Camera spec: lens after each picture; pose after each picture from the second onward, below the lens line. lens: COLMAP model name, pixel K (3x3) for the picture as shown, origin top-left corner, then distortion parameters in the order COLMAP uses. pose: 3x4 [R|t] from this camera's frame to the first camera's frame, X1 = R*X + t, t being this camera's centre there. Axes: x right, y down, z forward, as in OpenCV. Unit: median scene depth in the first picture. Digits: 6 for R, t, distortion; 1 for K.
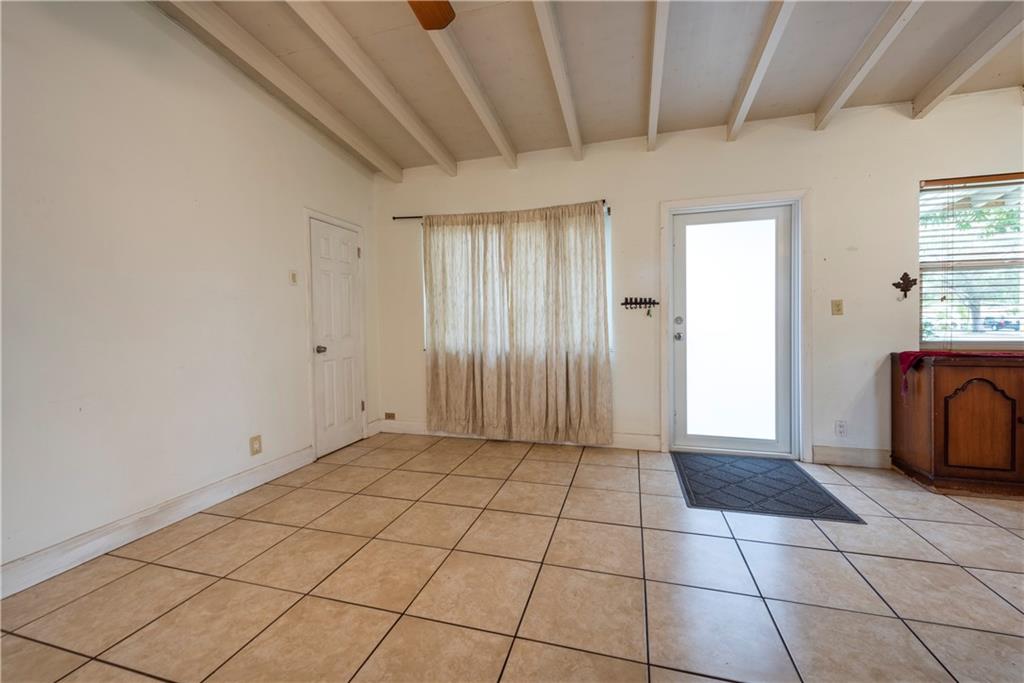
lens RADIAL K [[413.9, 0, 508.2], [0, 413.9, 327.9], [0, 0, 1]] dist [0.026905, -0.008770]
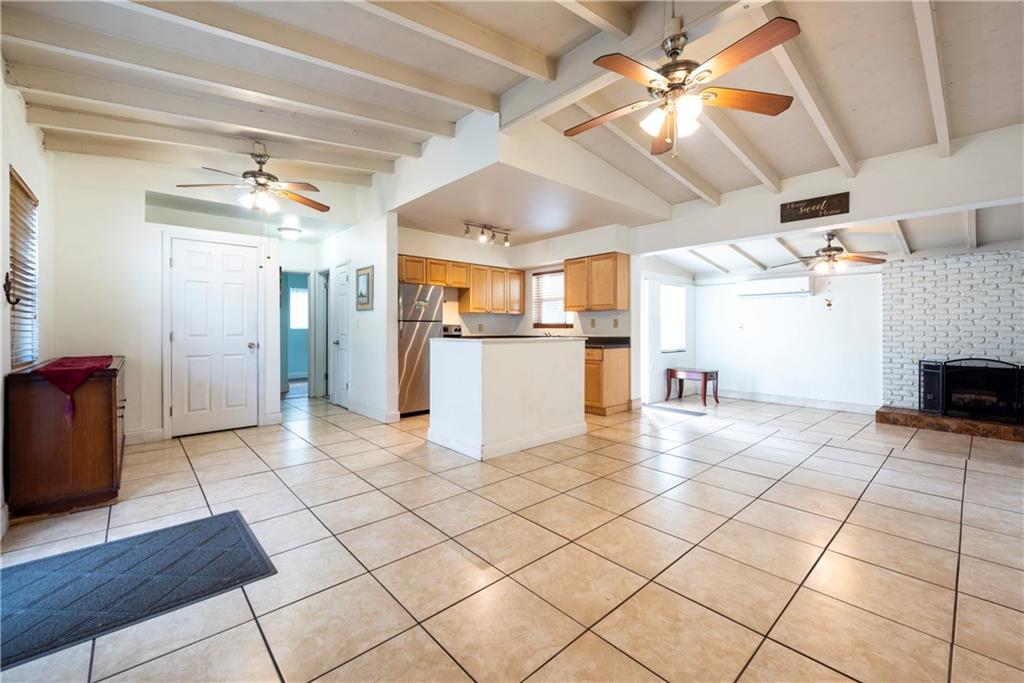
lens RADIAL K [[418.4, 0, 512.9], [0, 418.4, 325.0], [0, 0, 1]] dist [0.005304, -0.000433]
pose [[-0.850148, 0.019238, 0.526192, -0.239705], [0.020591, 0.999783, -0.003286, -0.007459], [-0.526141, 0.008041, -0.850360, 0.973148]]
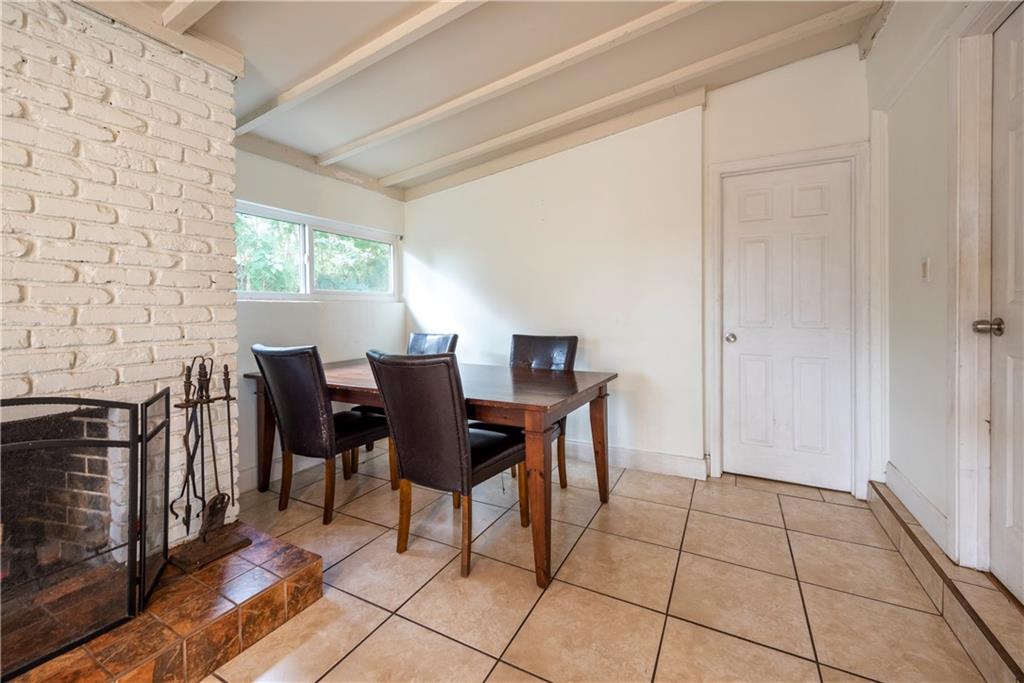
lens RADIAL K [[415.0, 0, 516.1], [0, 415.0, 309.3], [0, 0, 1]] dist [-0.005851, -0.000209]
pose [[-0.191097, 0.018324, -0.981400, -0.610121], [-0.010831, 0.999725, 0.020775, 0.055546], [0.981511, 0.014600, -0.190846, -0.611176]]
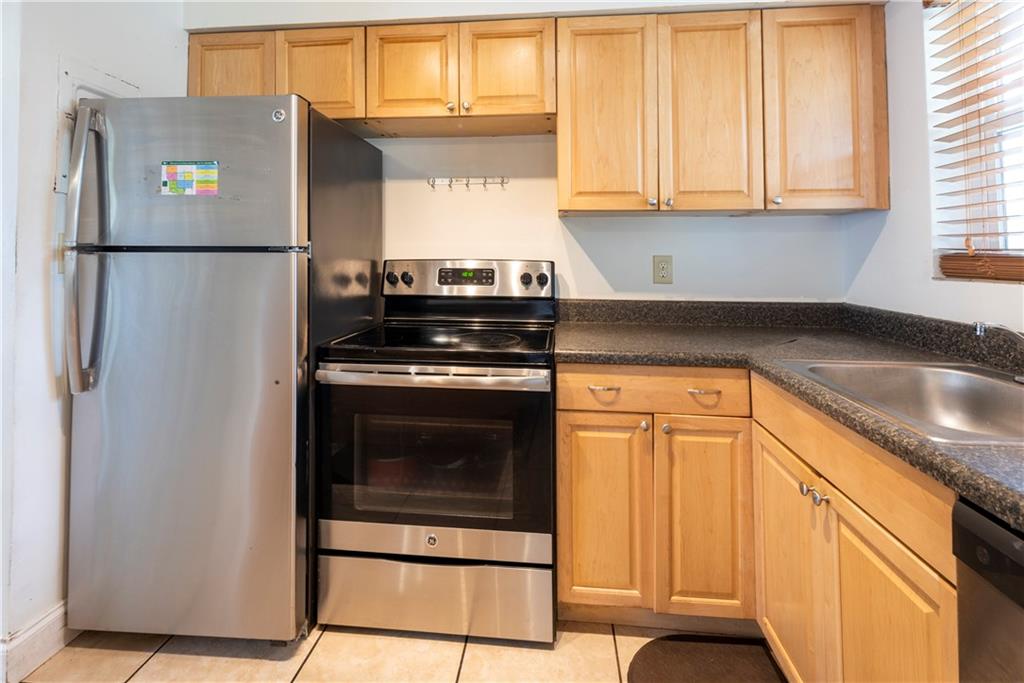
lens RADIAL K [[473.3, 0, 508.3], [0, 473.3, 243.1], [0, 0, 1]] dist [-0.000009, -0.000373]
pose [[-0.184152, 0.041596, 0.982017, 0.362919], [0.015241, 0.999105, -0.039462, -0.017094], [-0.982780, 0.007700, -0.184621, -0.282728]]
